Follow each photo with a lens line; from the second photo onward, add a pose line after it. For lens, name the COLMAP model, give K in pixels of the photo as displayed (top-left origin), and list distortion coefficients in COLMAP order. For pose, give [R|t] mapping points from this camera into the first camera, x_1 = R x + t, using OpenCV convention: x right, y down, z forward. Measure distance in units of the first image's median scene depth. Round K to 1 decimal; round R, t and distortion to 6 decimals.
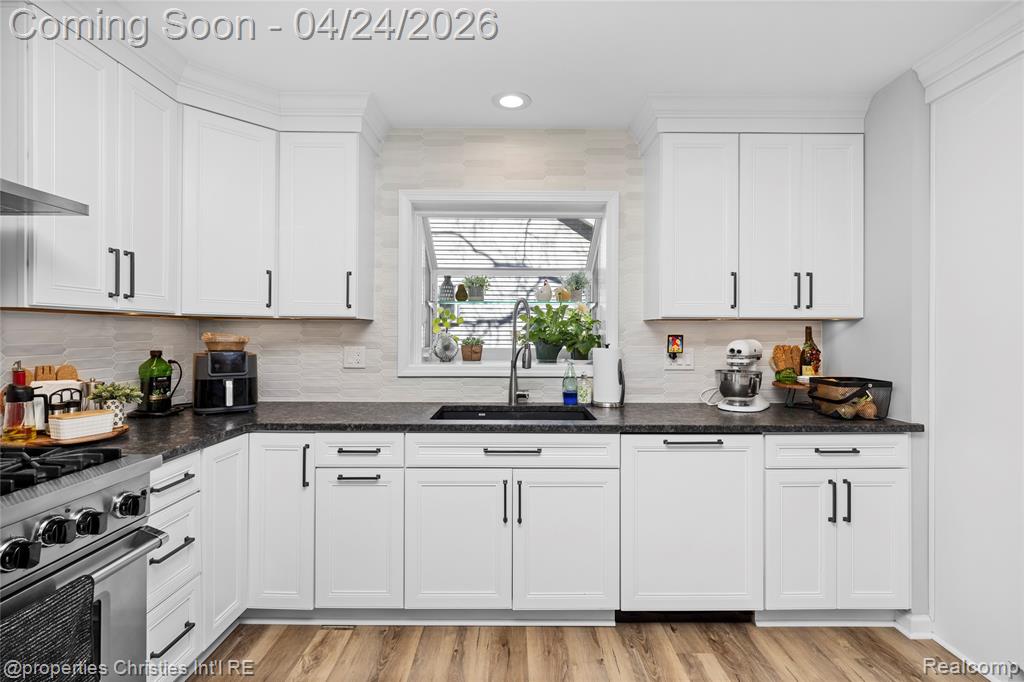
lens RADIAL K [[485.3, 0, 510.0], [0, 485.3, 336.9], [0, 0, 1]] dist [0.009023, -0.001902]
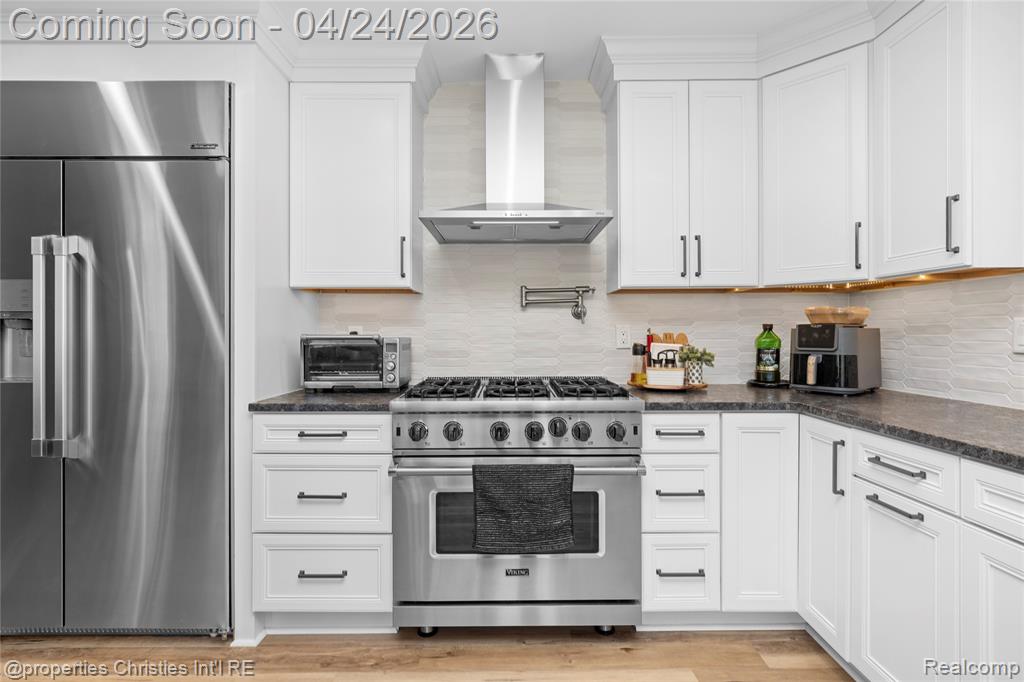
lens RADIAL K [[485.3, 0, 515.3], [0, 485.3, 336.8], [0, 0, 1]] dist [0.009023, -0.001902]
pose [[0.018510, 0.002248, -0.999826, 0.310571], [-0.005642, 0.999982, 0.002144, 0.056160], [0.999813, 0.005602, 0.018522, 0.439492]]
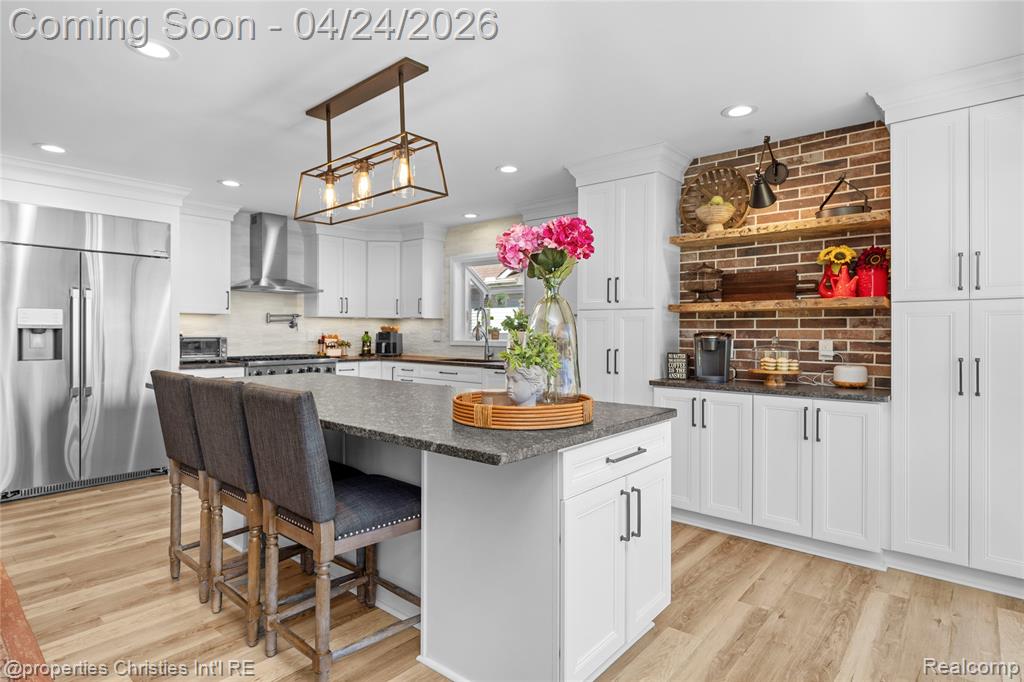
lens RADIAL K [[543.8, 0, 508.9], [0, 543.8, 336.0], [0, 0, 1]] dist [-0.004519, -0.000233]
pose [[0.764087, 0.004686, -0.645096, 1.794640], [-0.006995, 0.999975, -0.001022, 0.051147], [0.645075, 0.005294, 0.764101, -0.772380]]
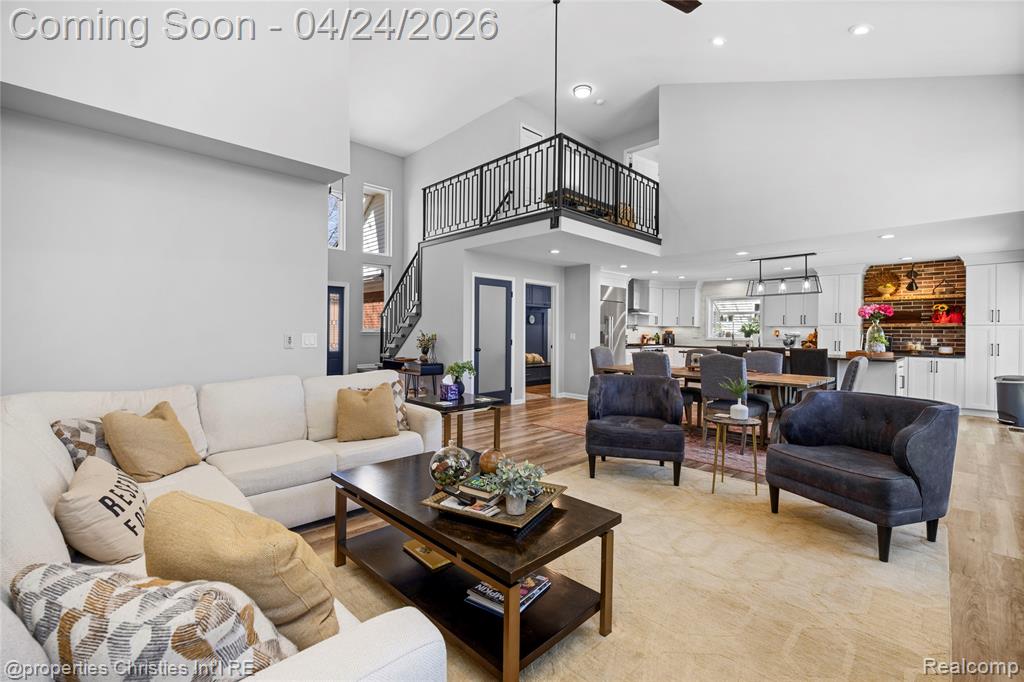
lens RADIAL K [[449.4, 0, 508.5], [0, 449.4, 335.5], [0, 0, 1]] dist [0.004203, 0.000406]
pose [[0.699428, 0.011186, -0.714616, 1.683299], [-0.017551, 0.999845, -0.001528, 0.096420], [0.714488, 0.013611, 0.699515, -3.666289]]
